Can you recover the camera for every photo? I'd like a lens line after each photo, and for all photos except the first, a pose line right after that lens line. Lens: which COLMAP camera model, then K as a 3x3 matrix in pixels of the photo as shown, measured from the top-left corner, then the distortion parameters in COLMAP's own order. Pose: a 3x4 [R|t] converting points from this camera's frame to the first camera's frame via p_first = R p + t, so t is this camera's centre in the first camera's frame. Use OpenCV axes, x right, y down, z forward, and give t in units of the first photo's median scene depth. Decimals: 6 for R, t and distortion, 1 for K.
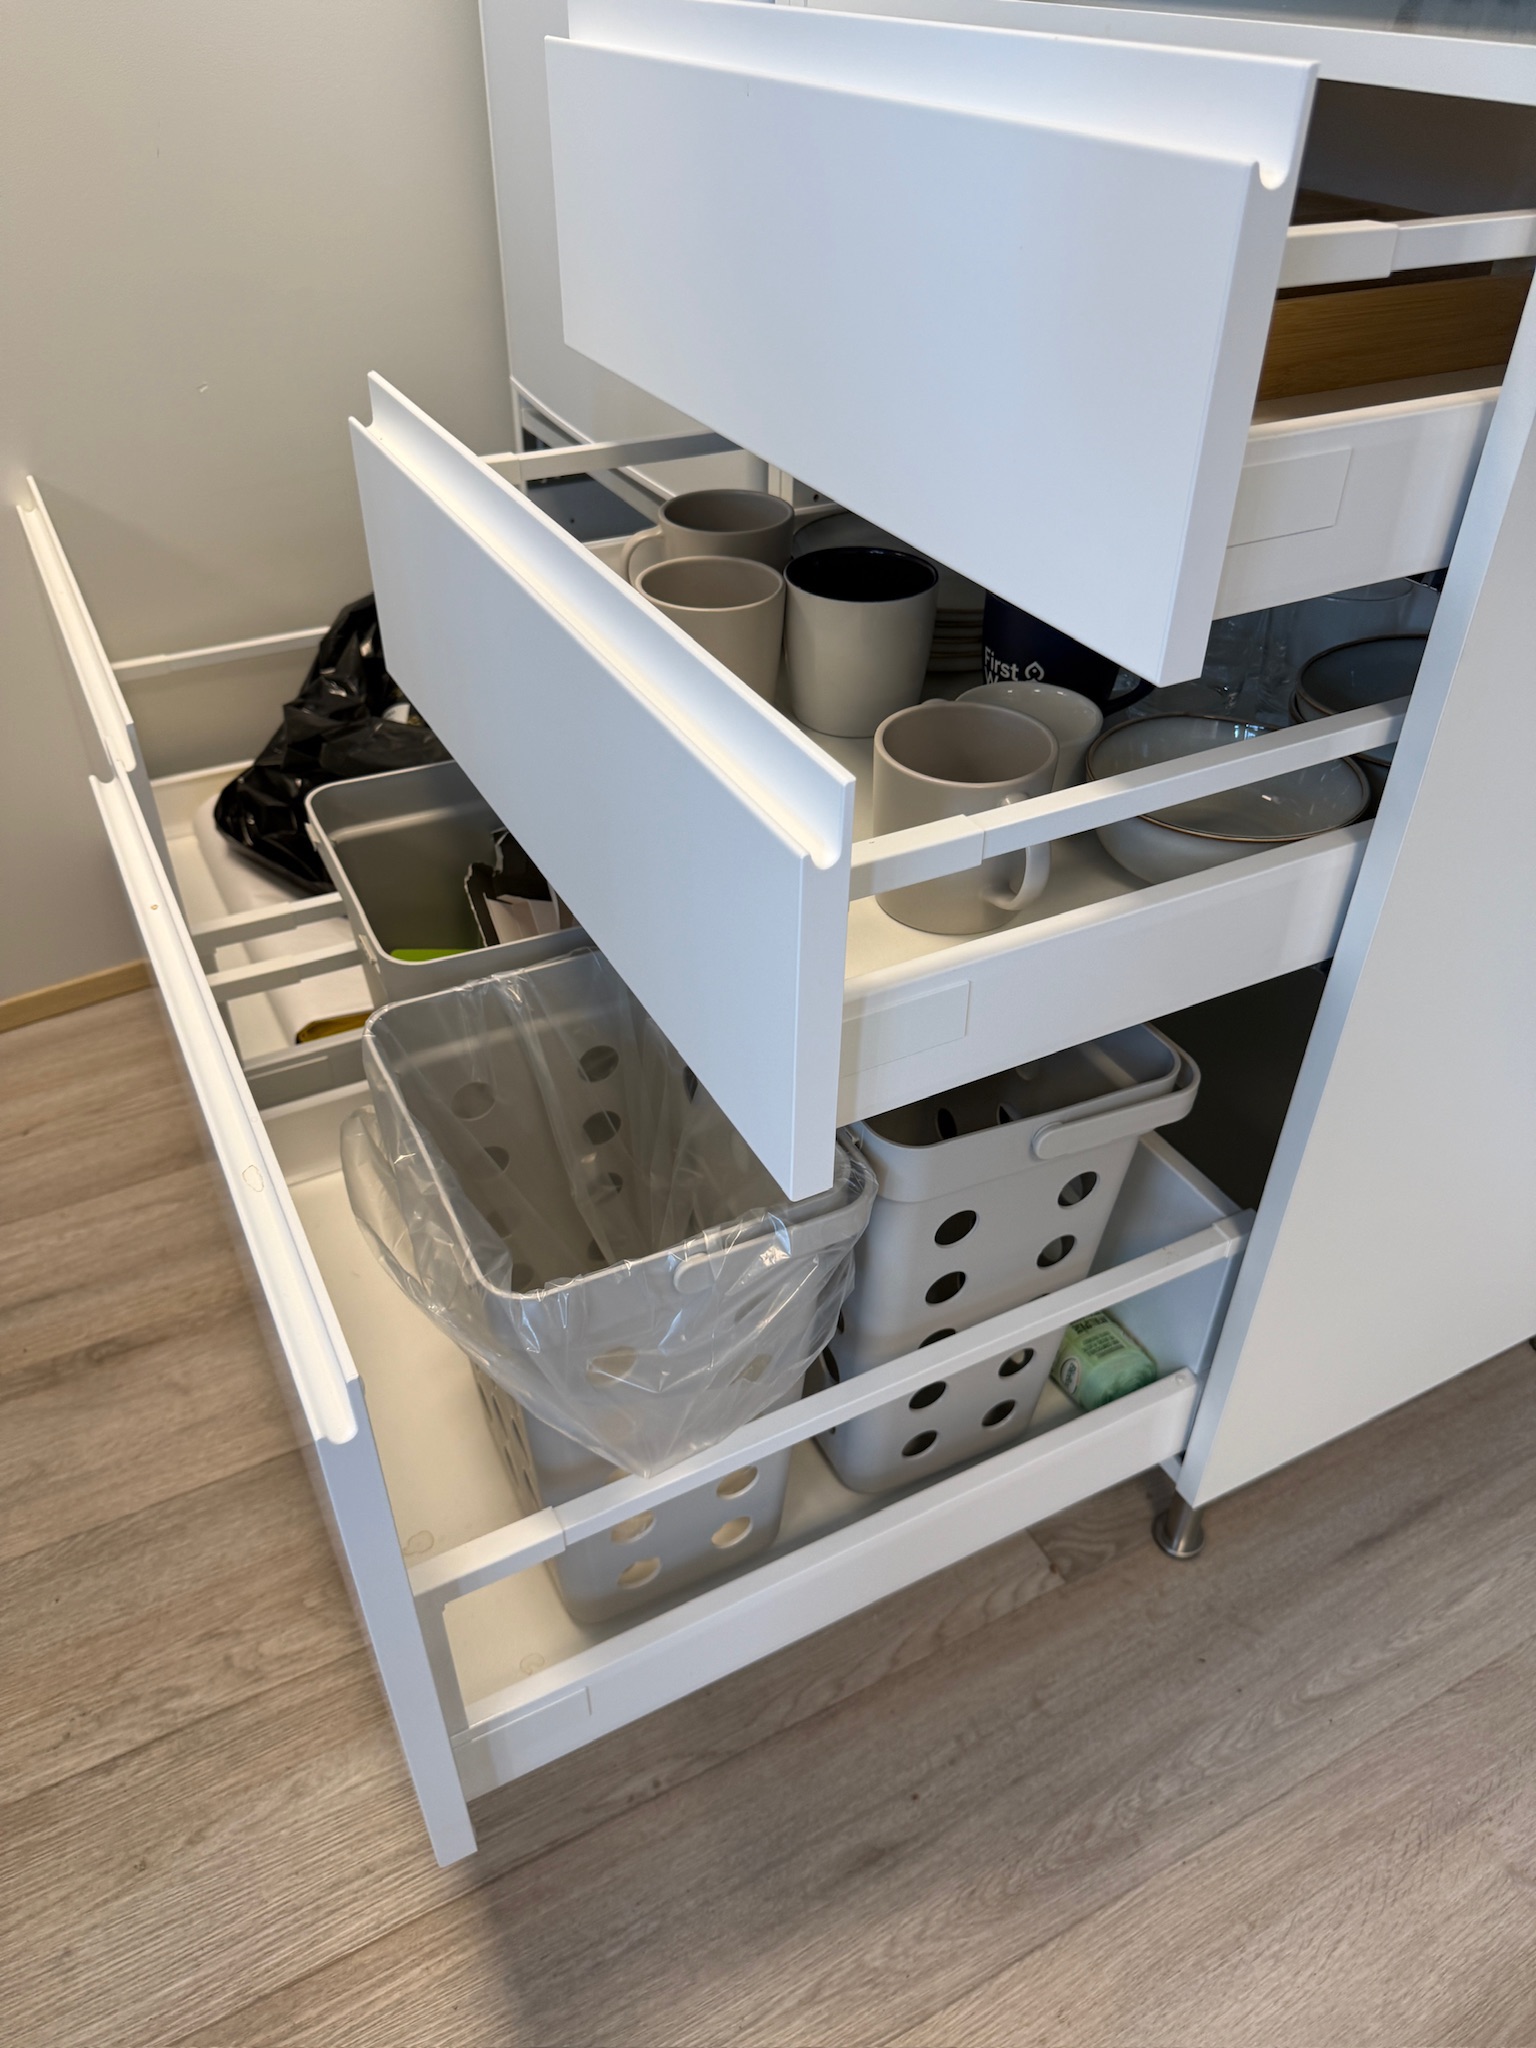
lens RADIAL K [[1474.1, 0, 753.1], [0, 1474.1, 1023.4], [0, 0, 1]] dist [-0.008135, -0.002034]
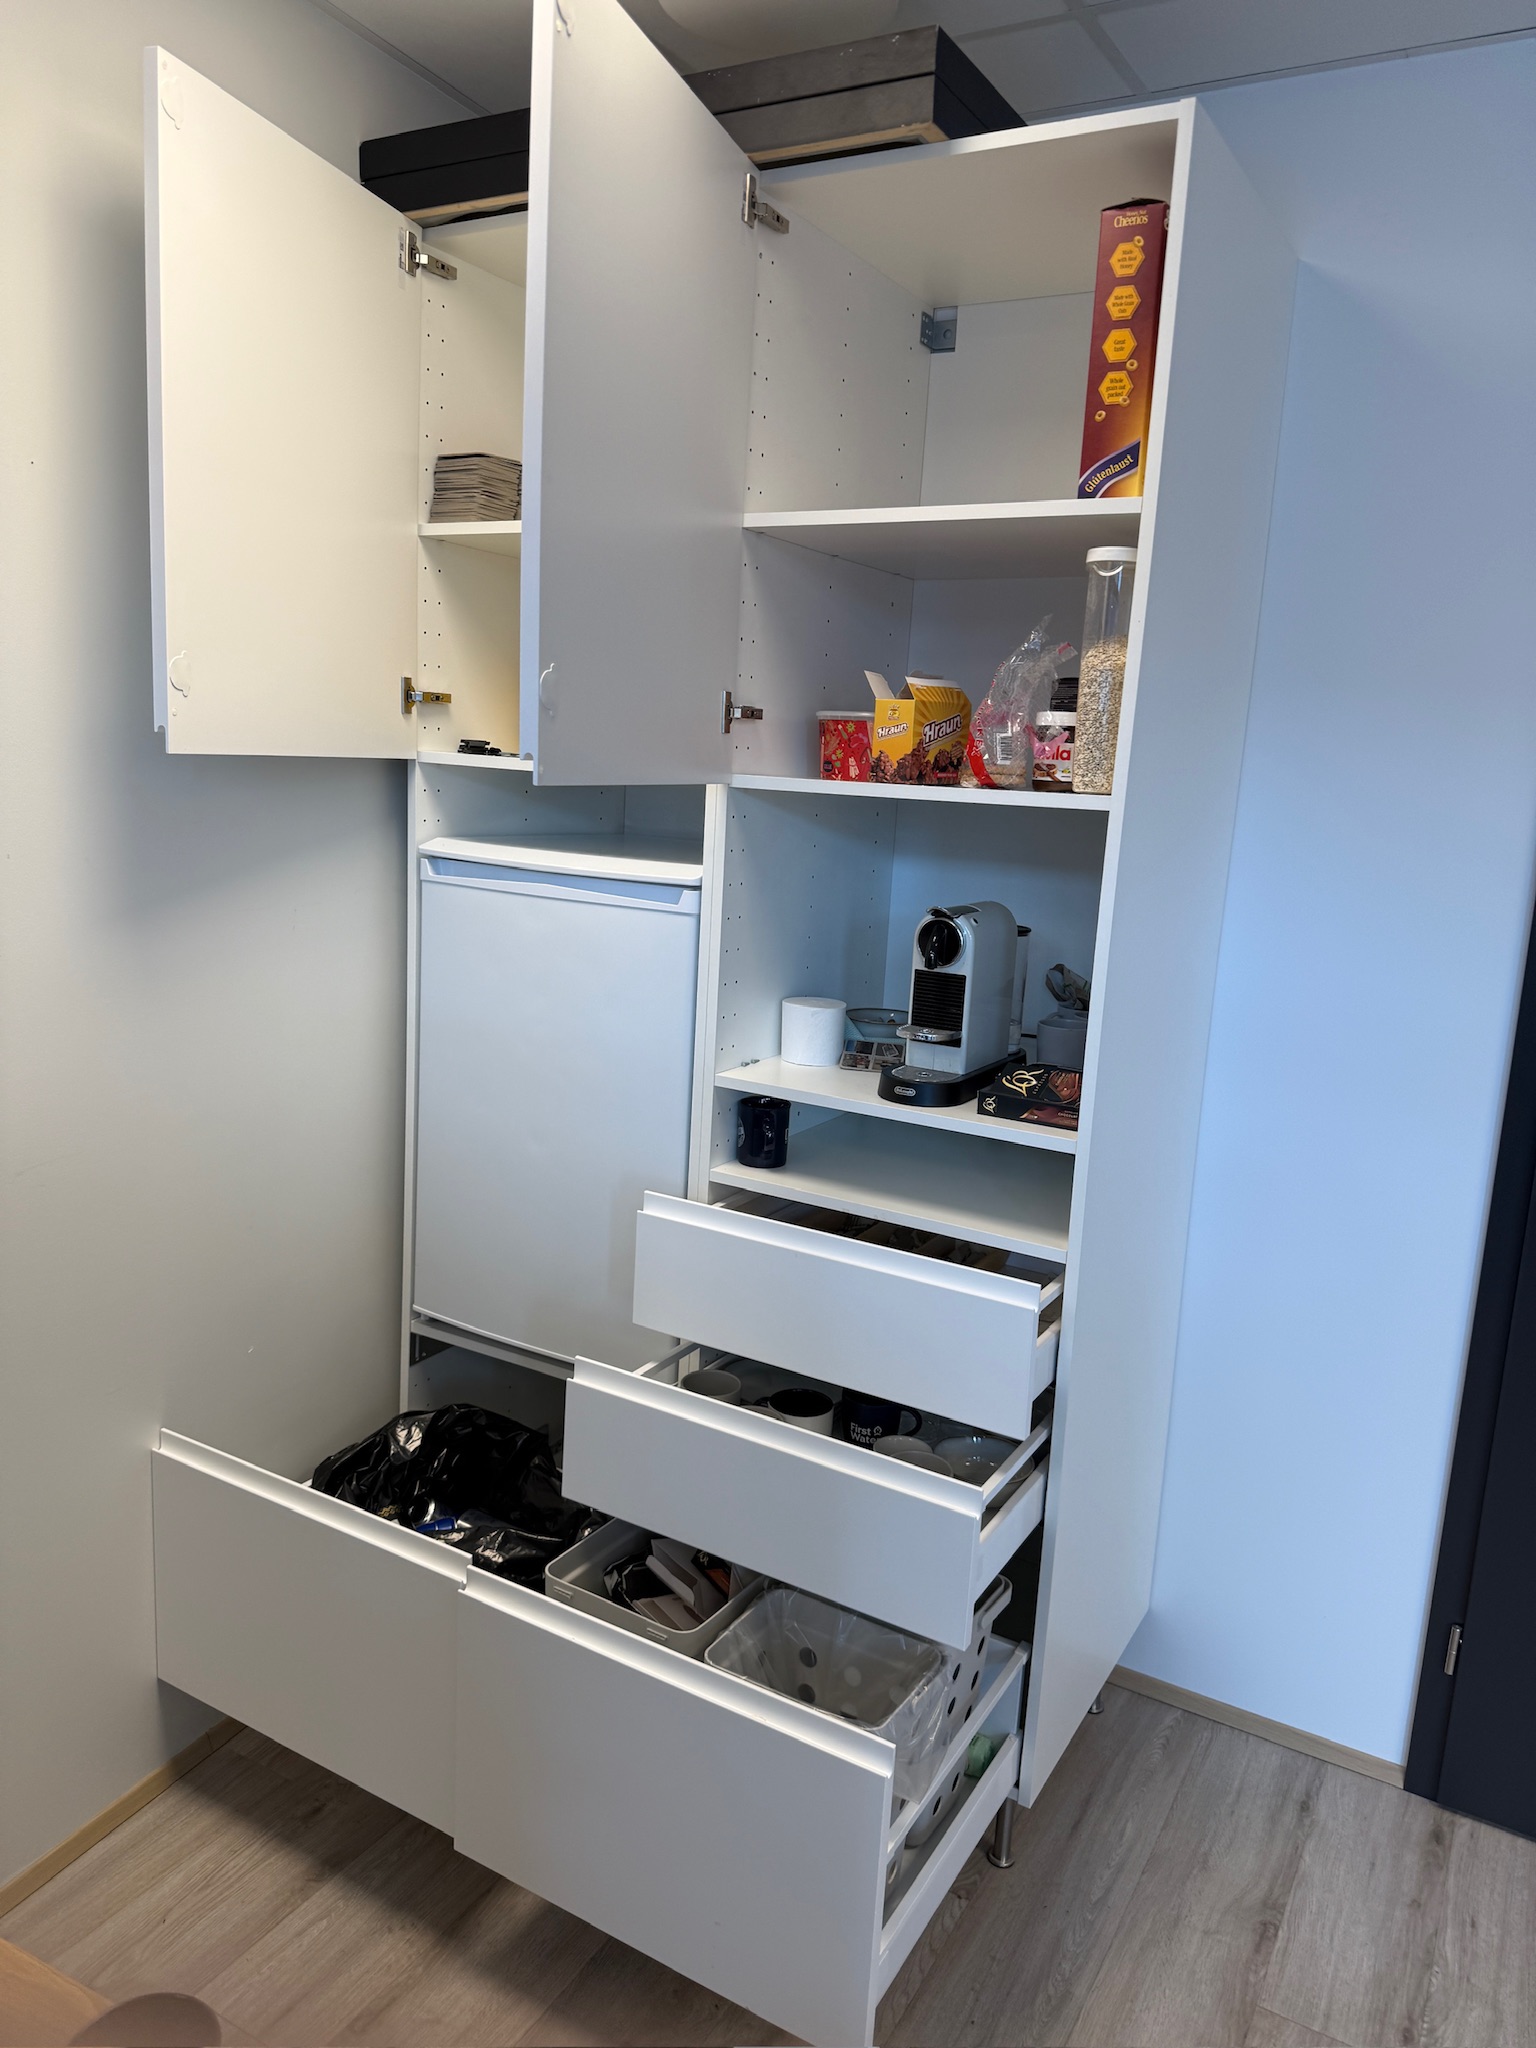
lens RADIAL K [[1458.9, 0, 768.0], [0, 1458.9, 1024.0], [0, 0, 1]] dist [-0.001793, -0.003728]
pose [[0.844178, -0.062444, 0.532414, -0.968869], [0.285074, 0.893404, -0.347221, -0.050918], [-0.453978, 0.444894, 0.771993, -0.858928]]
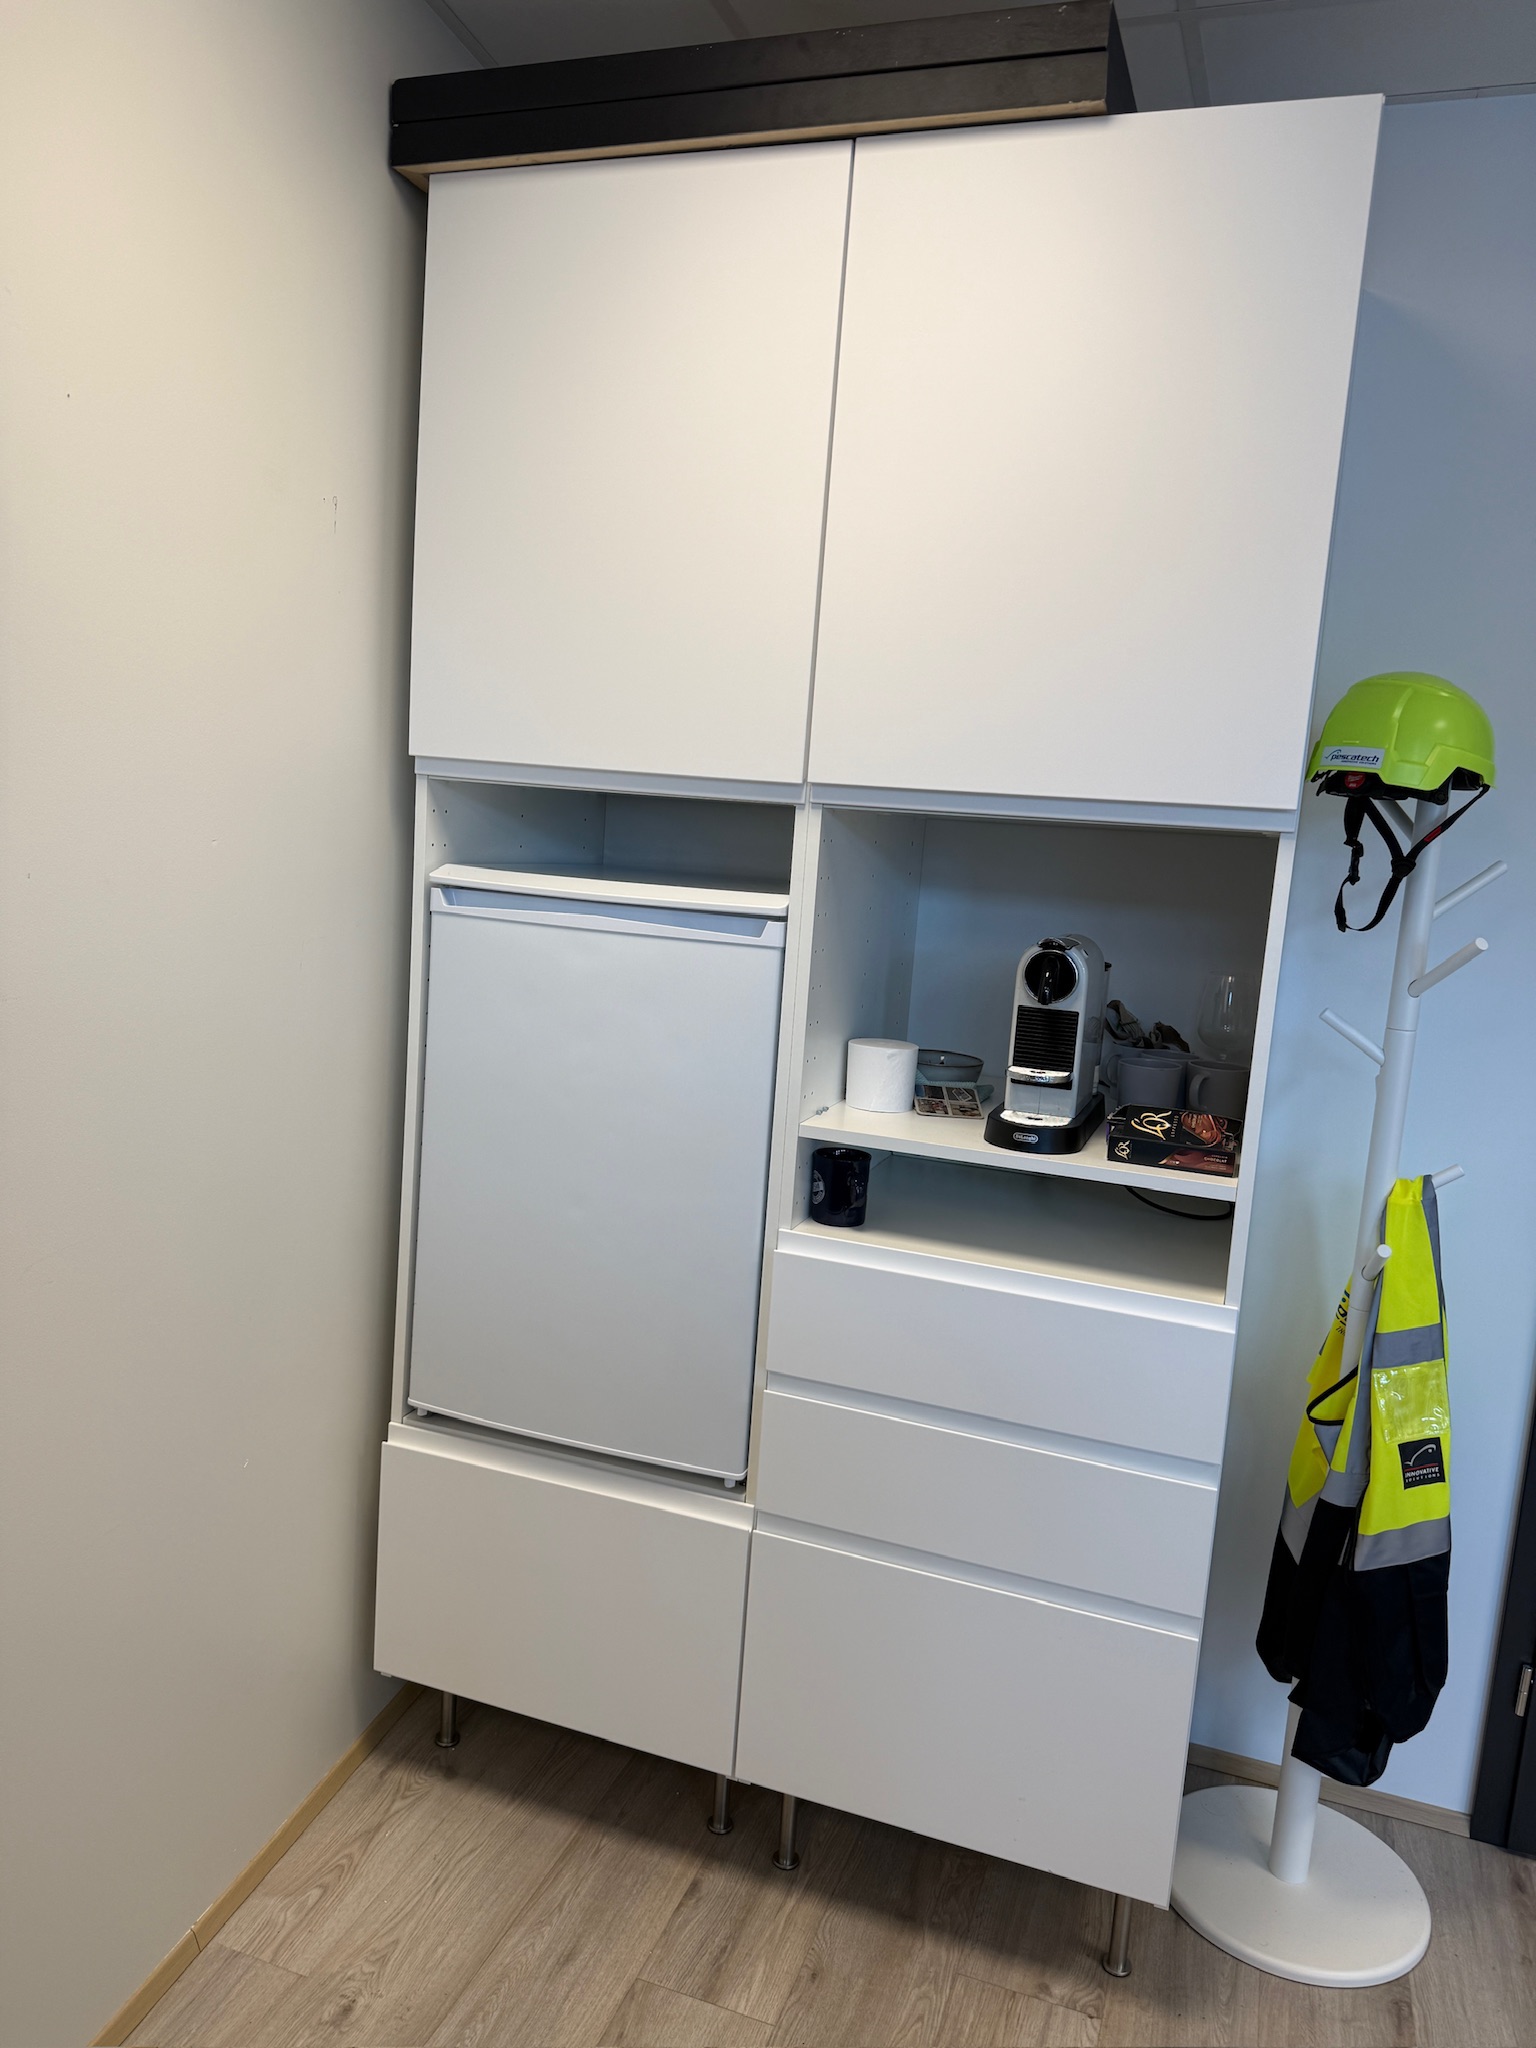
lens RADIAL K [[1474.1, 0, 753.1], [0, 1474.1, 1023.4], [0, 0, 1]] dist [-0.008135, -0.002034]
pose [[0.735523, -0.053997, 0.675345, -1.241183], [0.357639, 0.877561, -0.319343, -0.253622], [-0.575413, 0.476414, 0.664778, -0.488924]]
